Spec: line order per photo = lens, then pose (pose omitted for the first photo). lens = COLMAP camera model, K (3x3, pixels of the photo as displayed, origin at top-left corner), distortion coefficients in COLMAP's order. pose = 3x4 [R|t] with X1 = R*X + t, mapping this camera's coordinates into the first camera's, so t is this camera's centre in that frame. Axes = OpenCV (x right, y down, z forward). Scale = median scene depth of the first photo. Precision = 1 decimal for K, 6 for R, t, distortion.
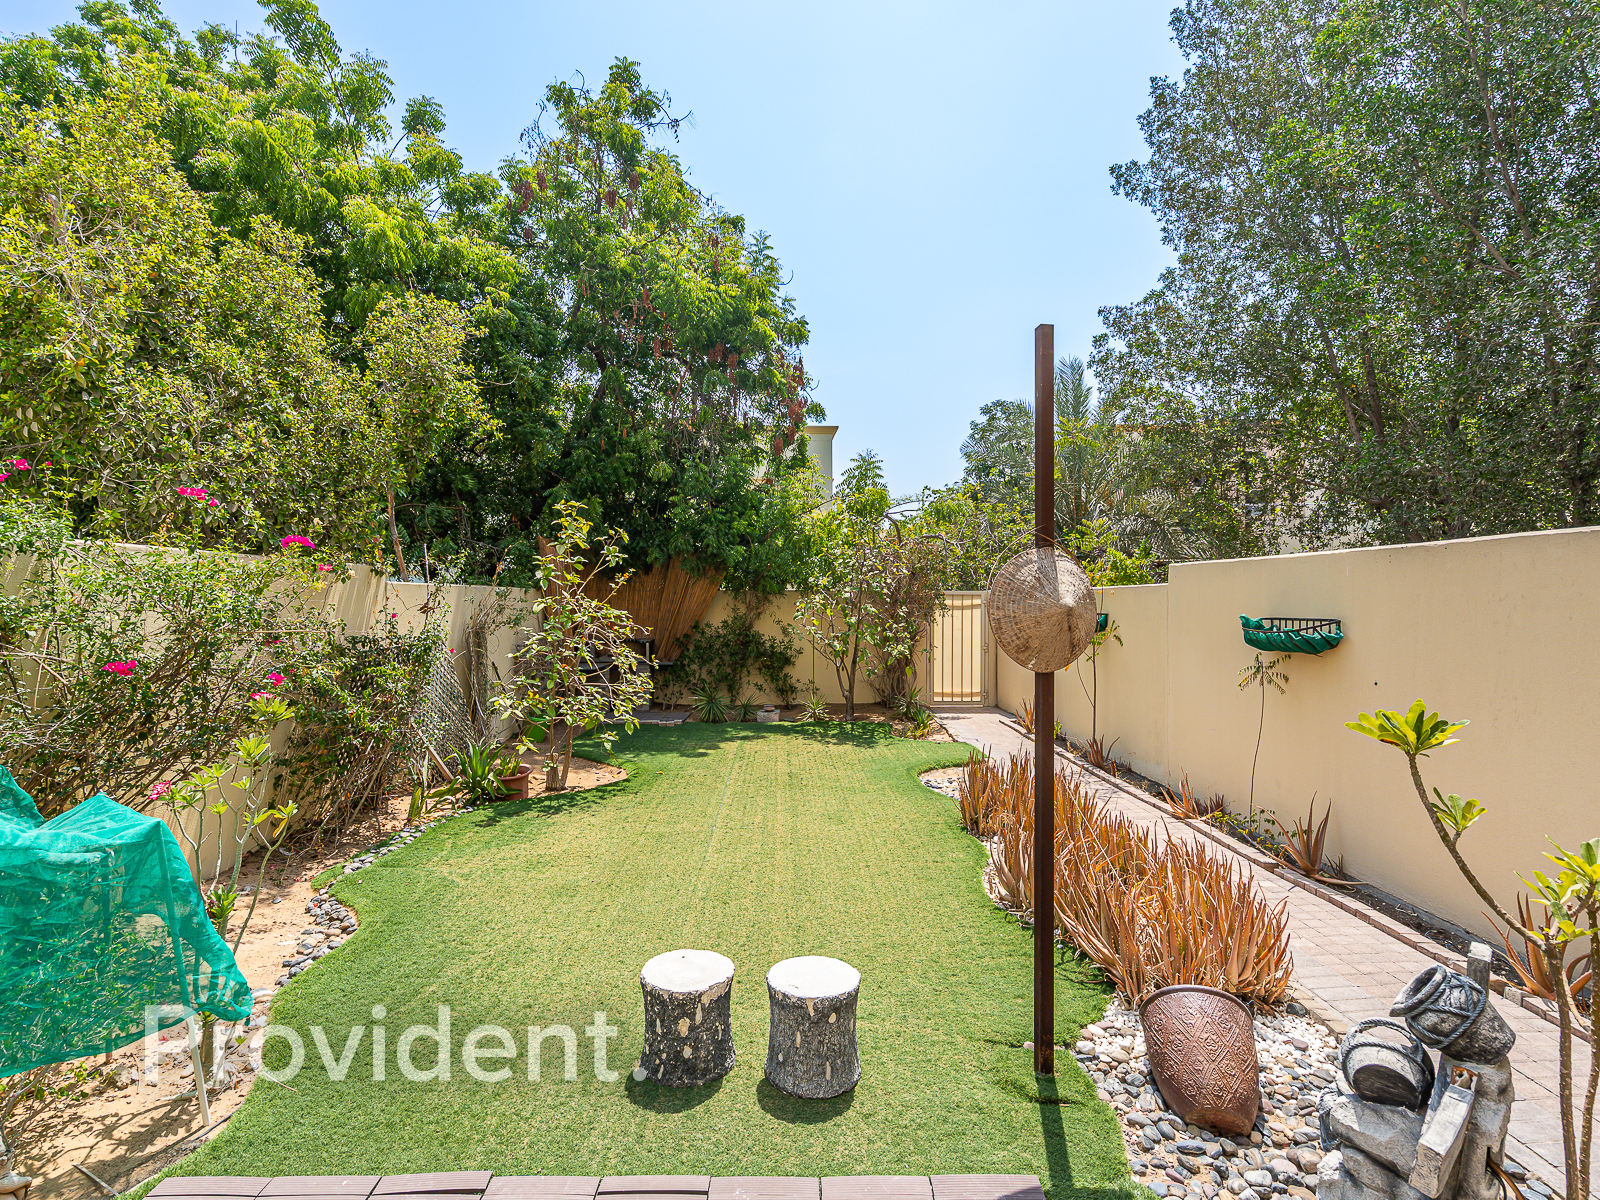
lens RADIAL K [[789.6, 0, 800.0], [0, 789.6, 600.0], [0, 0, 1]] dist [-0.000266, 0.001170]
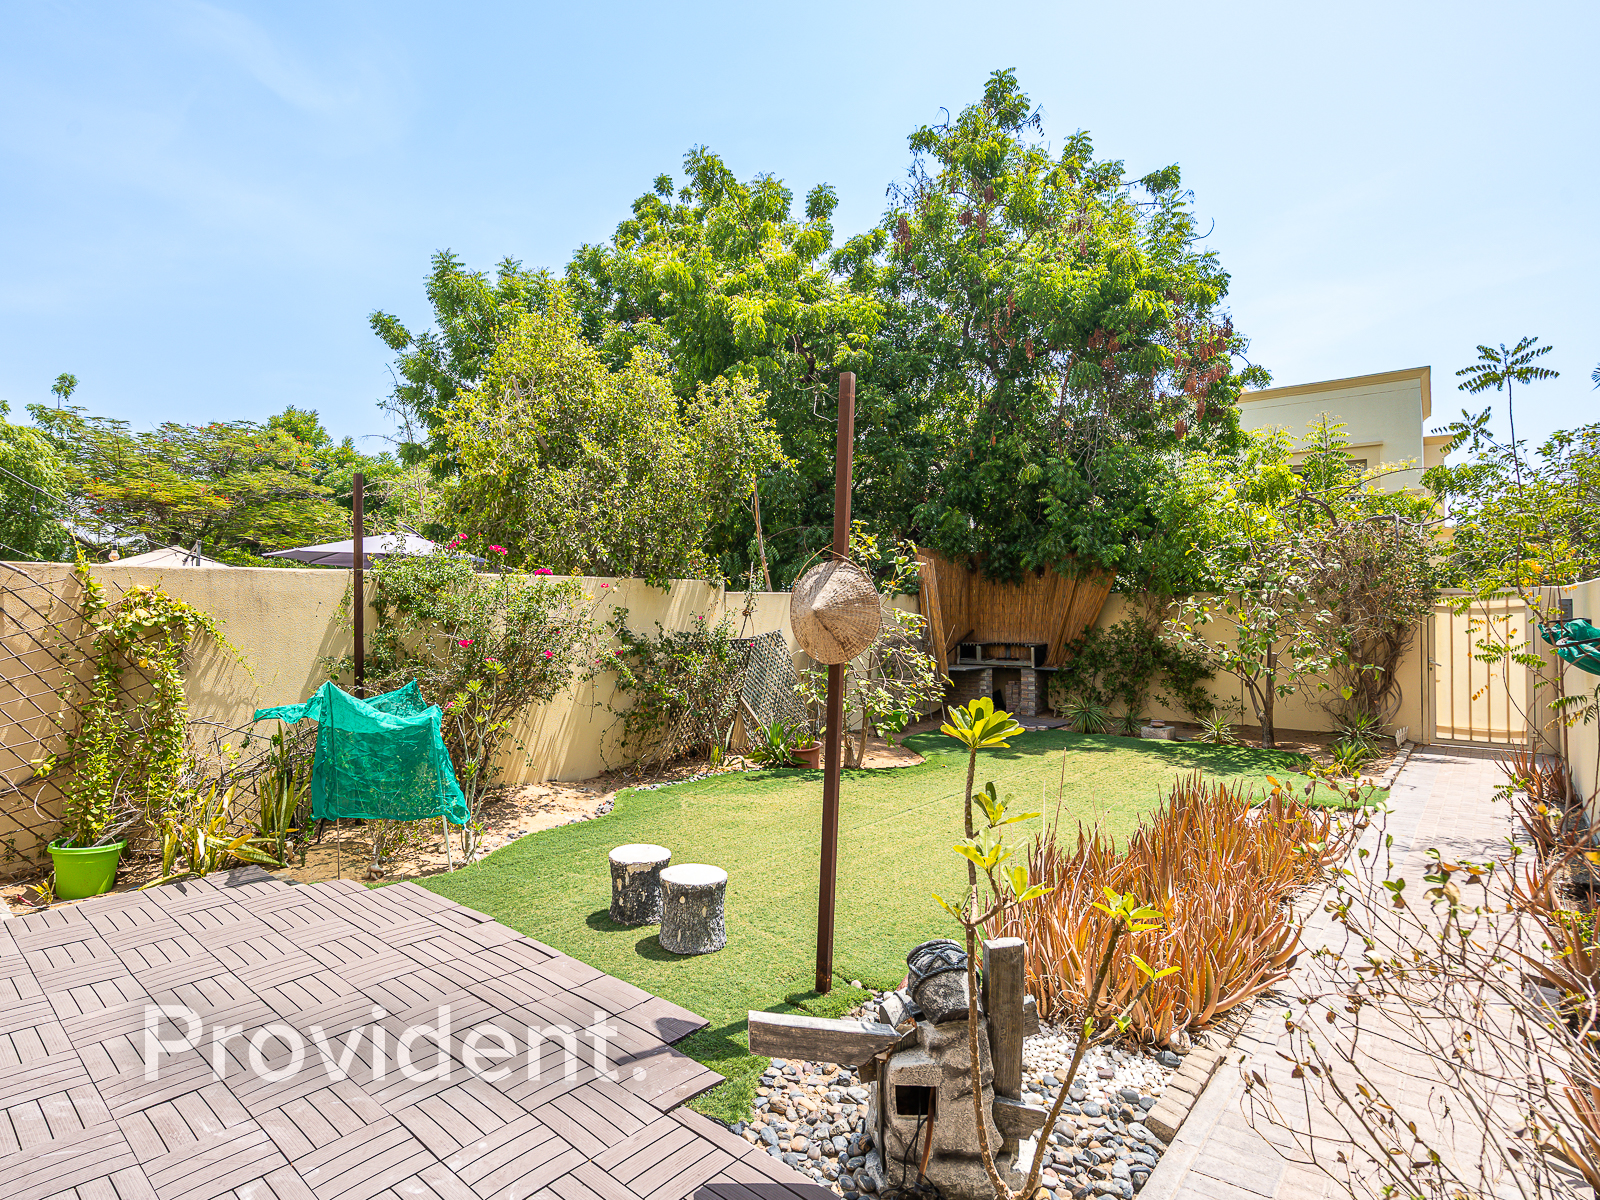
lens RADIAL K [[829.0, 0, 746.6], [0, 829.0, 599.0], [0, 0, 1]] dist [-0.004476, 0.002194]
pose [[0.740915, -0.011631, -0.671498, 0.263574], [0.007558, 0.999931, -0.008979, 0.000545], [0.671556, 0.001577, 0.740952, -0.006547]]
